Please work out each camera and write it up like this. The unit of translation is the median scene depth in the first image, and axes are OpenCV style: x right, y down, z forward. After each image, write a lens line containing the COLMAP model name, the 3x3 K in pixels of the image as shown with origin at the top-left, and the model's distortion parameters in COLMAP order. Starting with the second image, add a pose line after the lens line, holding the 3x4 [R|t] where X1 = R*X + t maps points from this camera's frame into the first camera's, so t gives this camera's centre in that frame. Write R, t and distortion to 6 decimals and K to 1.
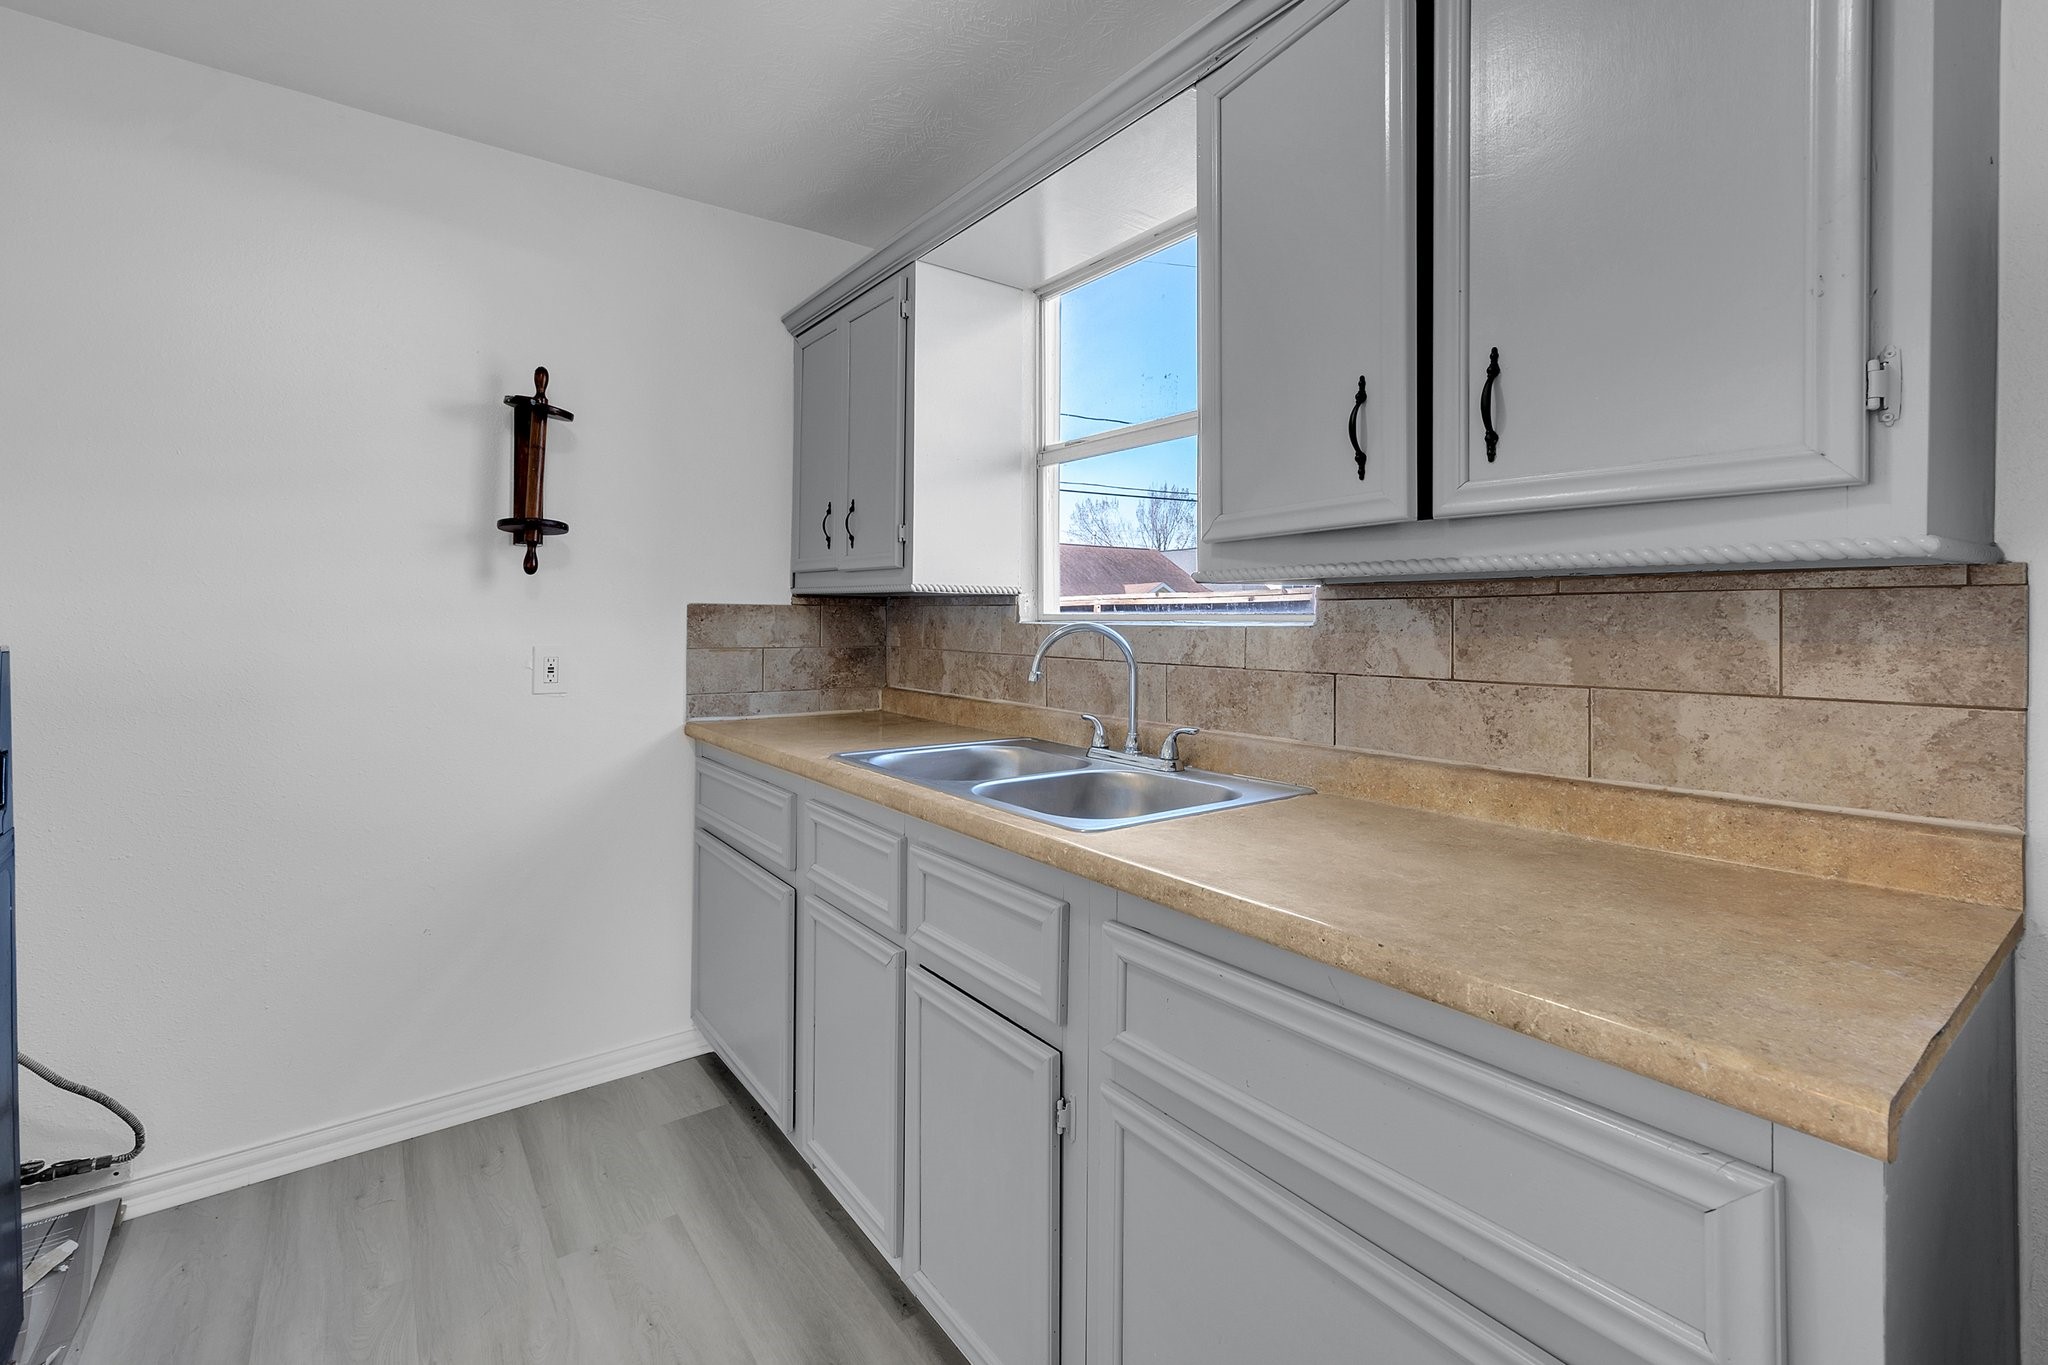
lens RADIAL K [[895.6, 0, 1051.0], [0, 895.6, 626.7], [0, 0, 1]] dist [0.000760, -0.000403]
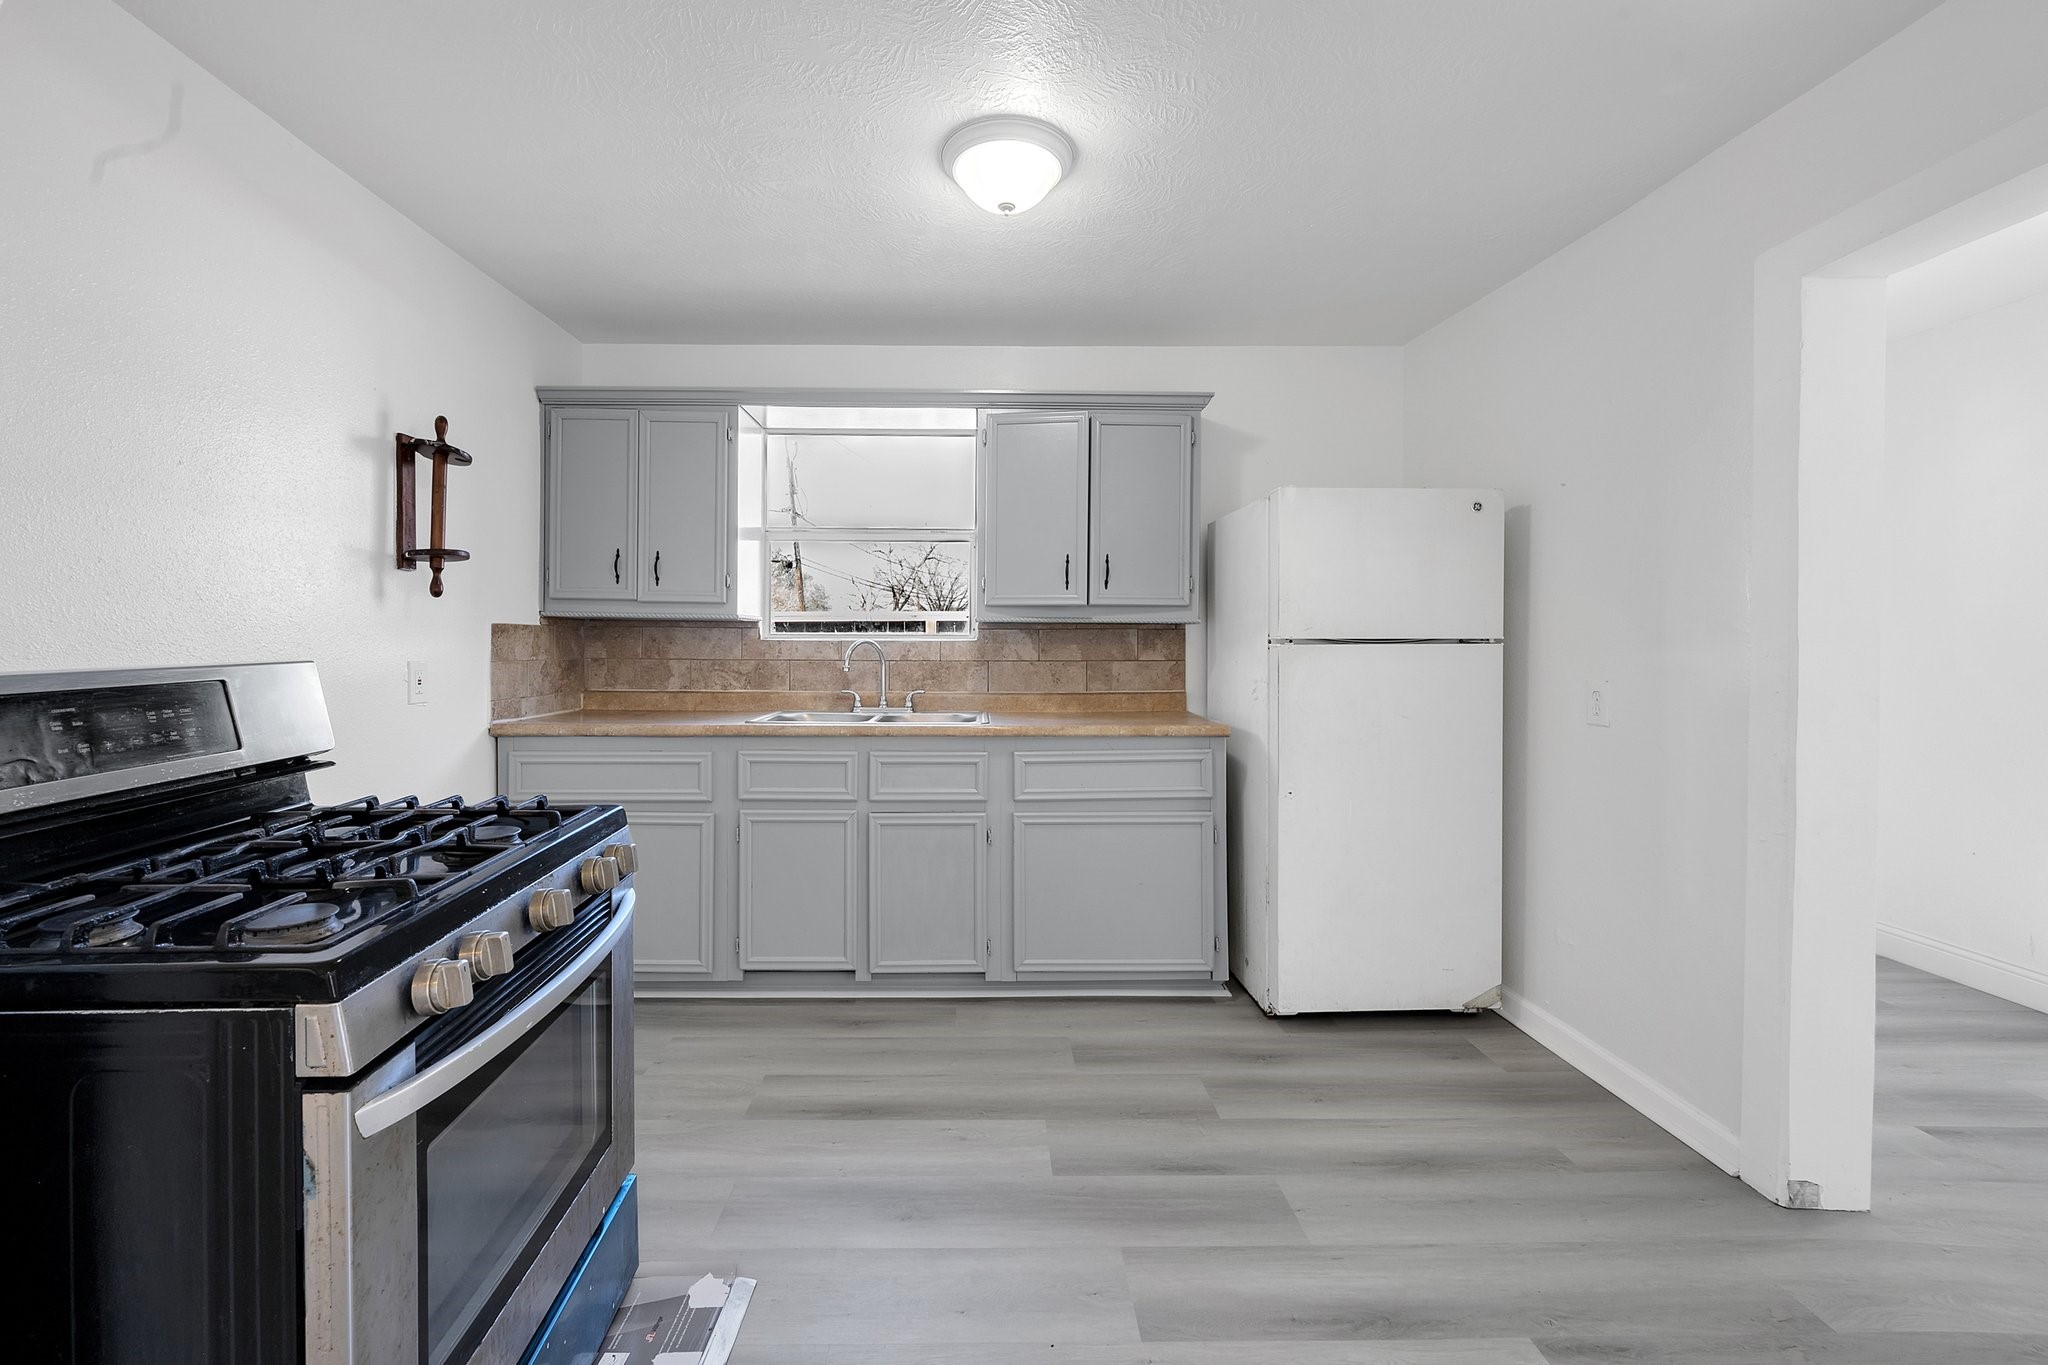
lens RADIAL K [[848.6, 0, 991.3], [0, 848.6, 653.4], [0, 0, 1]] dist [-0.000465, -0.000203]
pose [[0.577928, -0.012415, 0.815993, -1.055103], [0.005596, 0.999921, 0.011250, 0.005579], [-0.816068, -0.001936, 0.577952, -0.202080]]
